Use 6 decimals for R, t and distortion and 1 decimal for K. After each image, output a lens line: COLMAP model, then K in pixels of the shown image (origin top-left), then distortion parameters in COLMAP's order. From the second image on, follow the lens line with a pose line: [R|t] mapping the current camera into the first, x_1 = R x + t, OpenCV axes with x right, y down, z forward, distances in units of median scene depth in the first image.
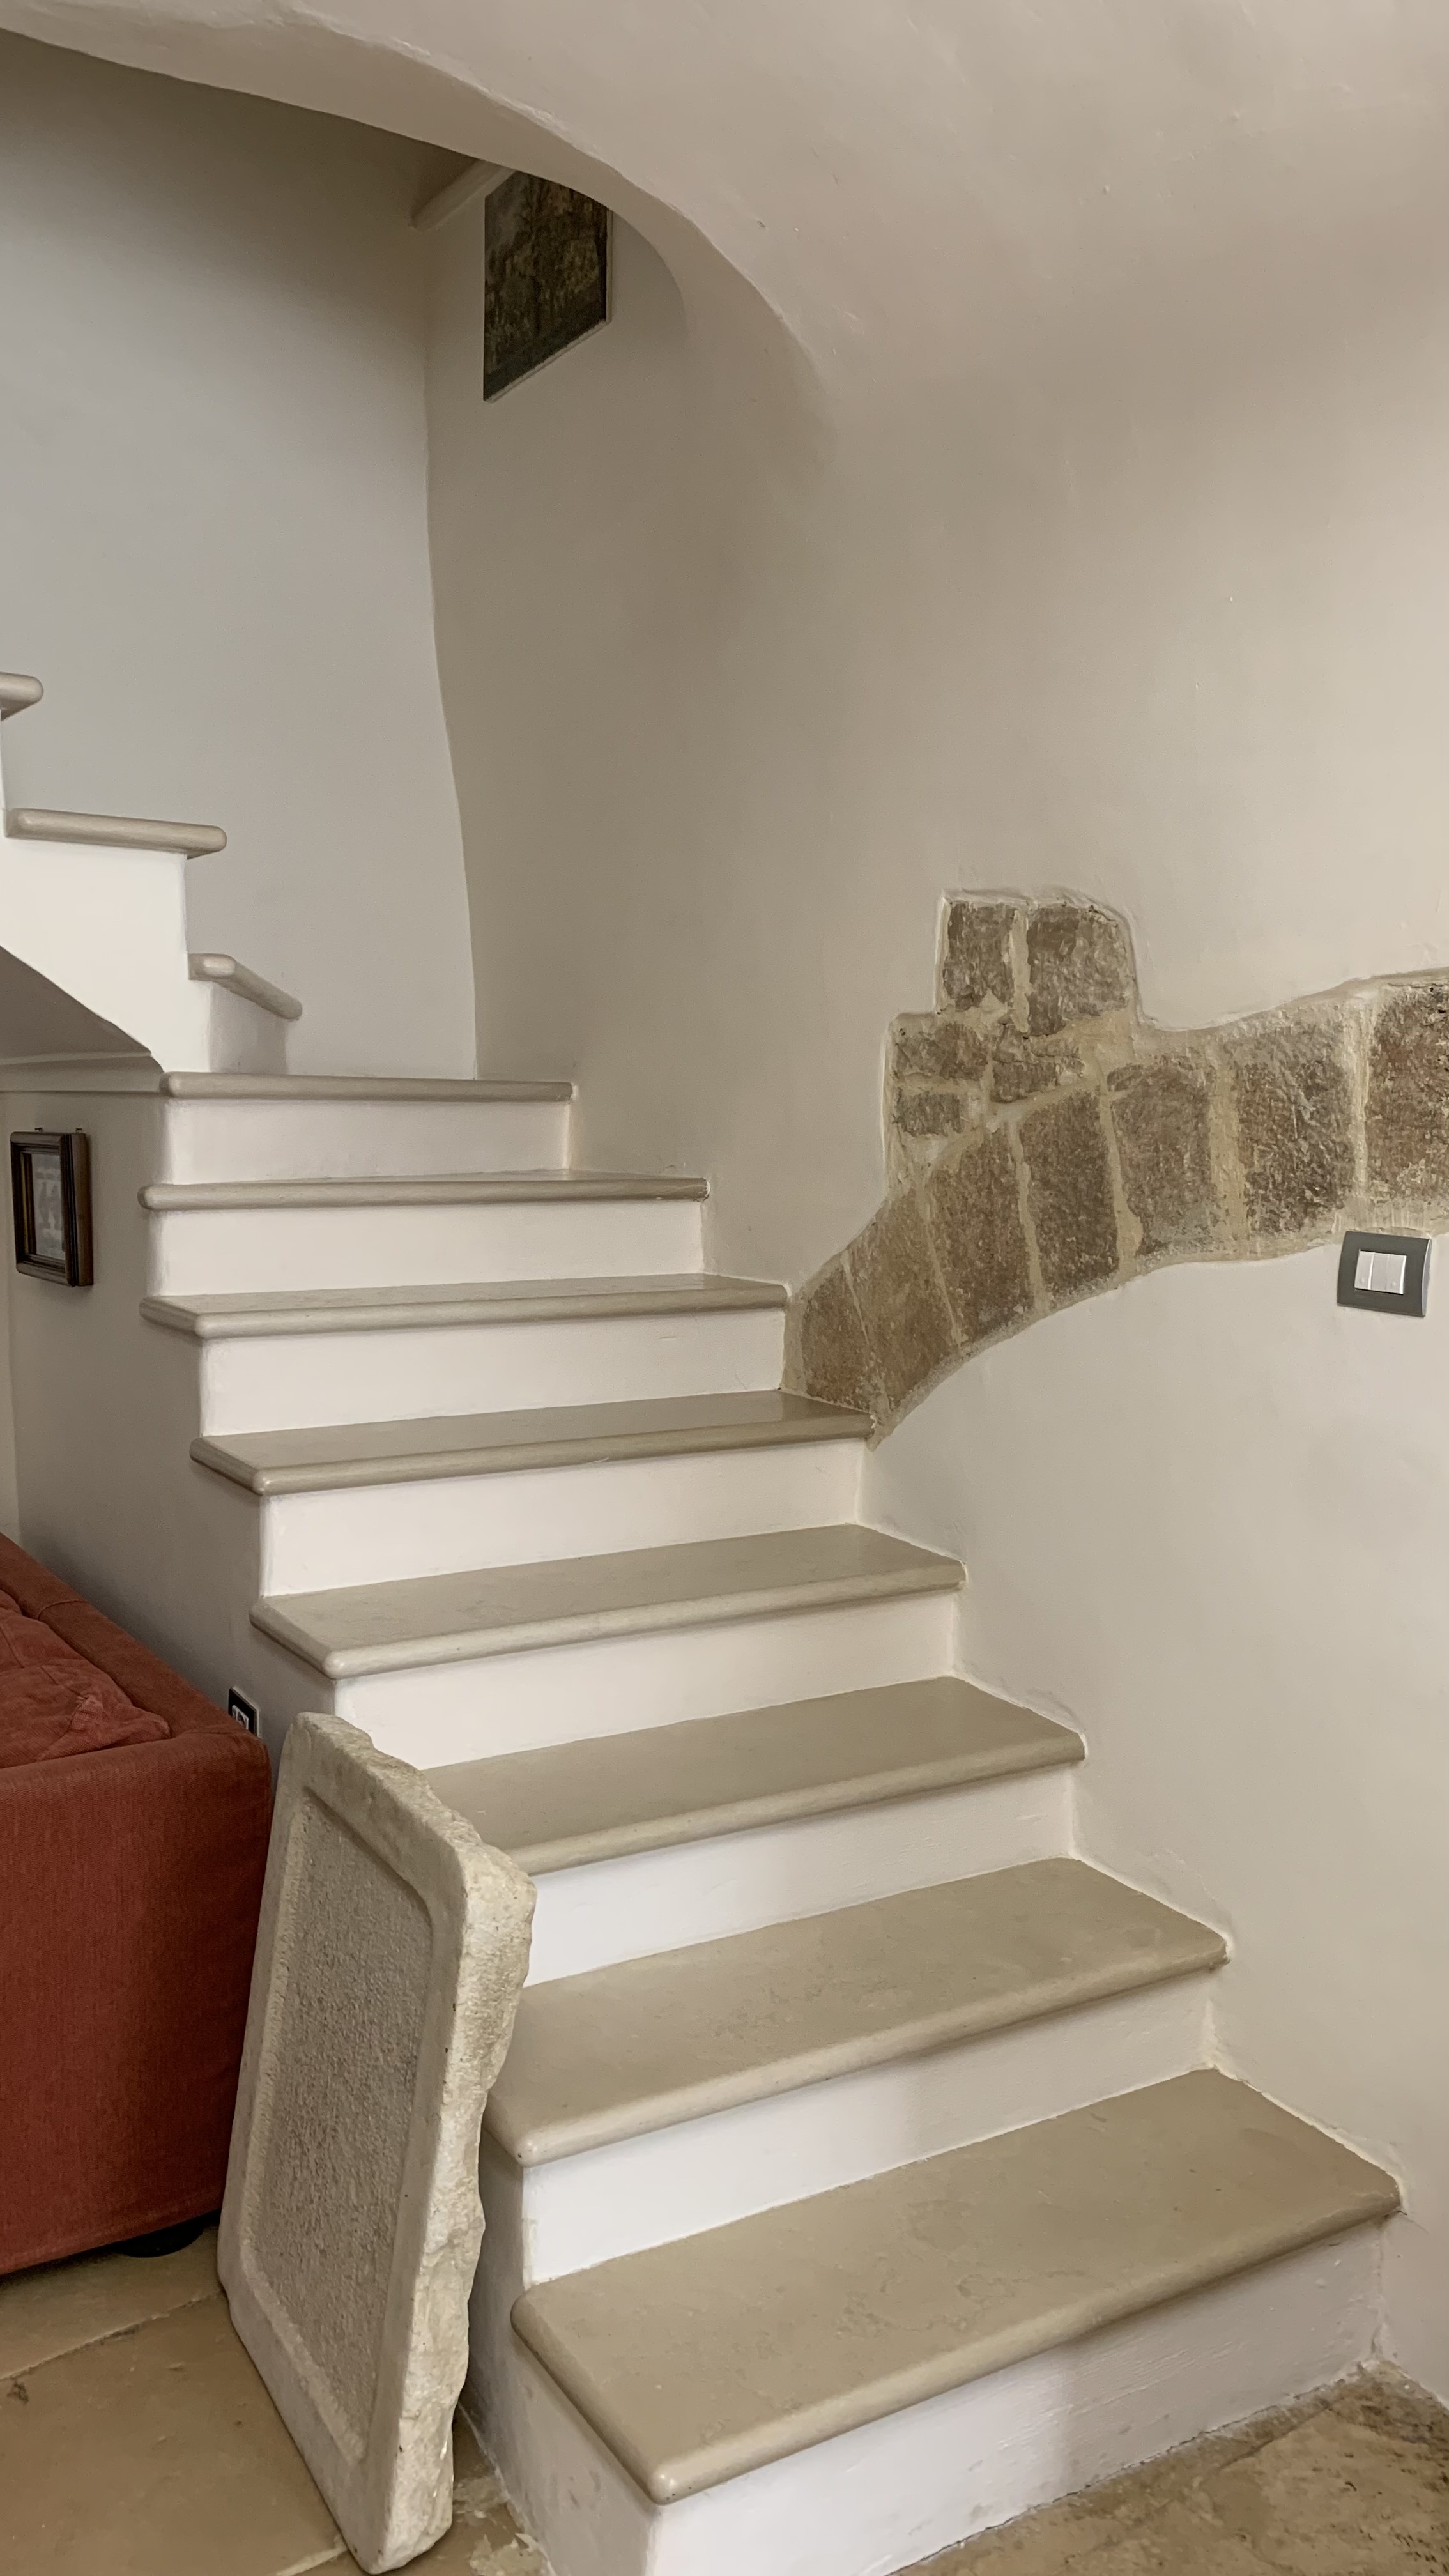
lens RADIAL K [[1958.9, 0, 722.9], [0, 1958.9, 1289.1], [0, 0, 1]] dist [0.053187, -0.071147]
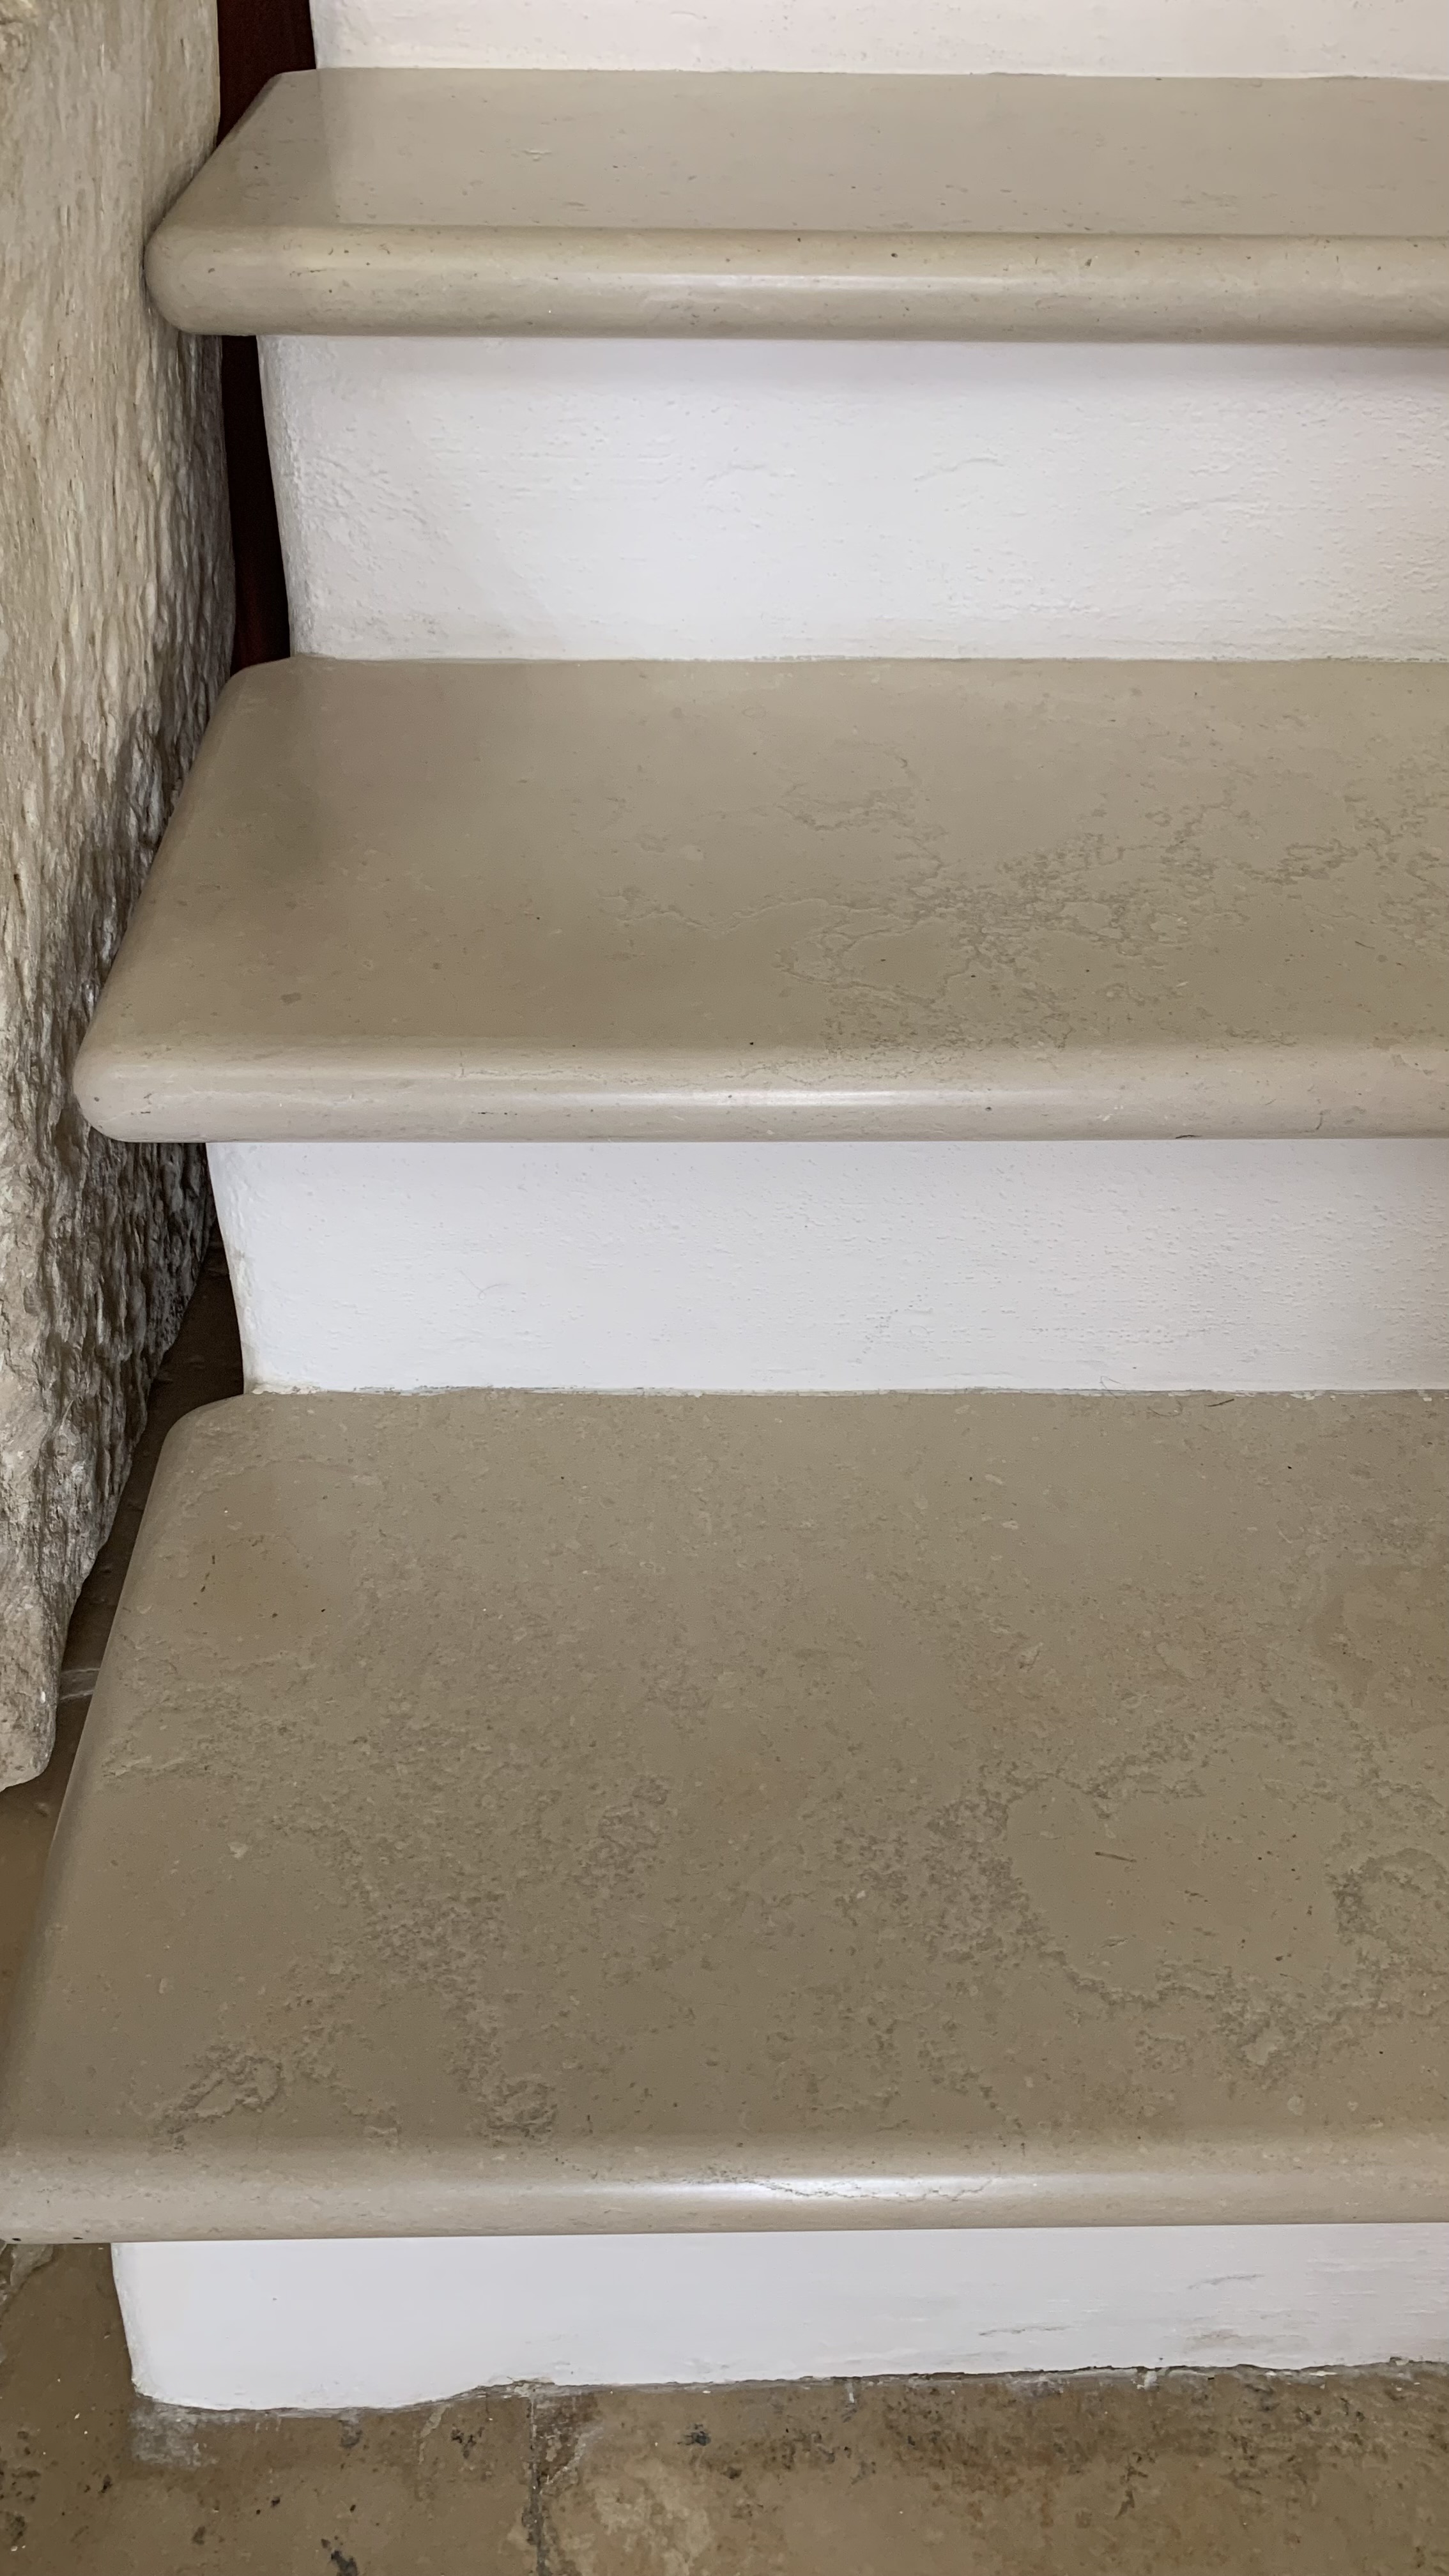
lens RADIAL K [[1958.9, 0, 723.6], [0, 1958.9, 1289.8], [0, 0, 1]] dist [0.053187, -0.071147]
pose [[0.868903, 0.327613, -0.371049, 0.117398], [-0.048808, 0.802676, 0.594415, 0.253744], [0.492570, -0.498379, 0.713437, 0.771983]]
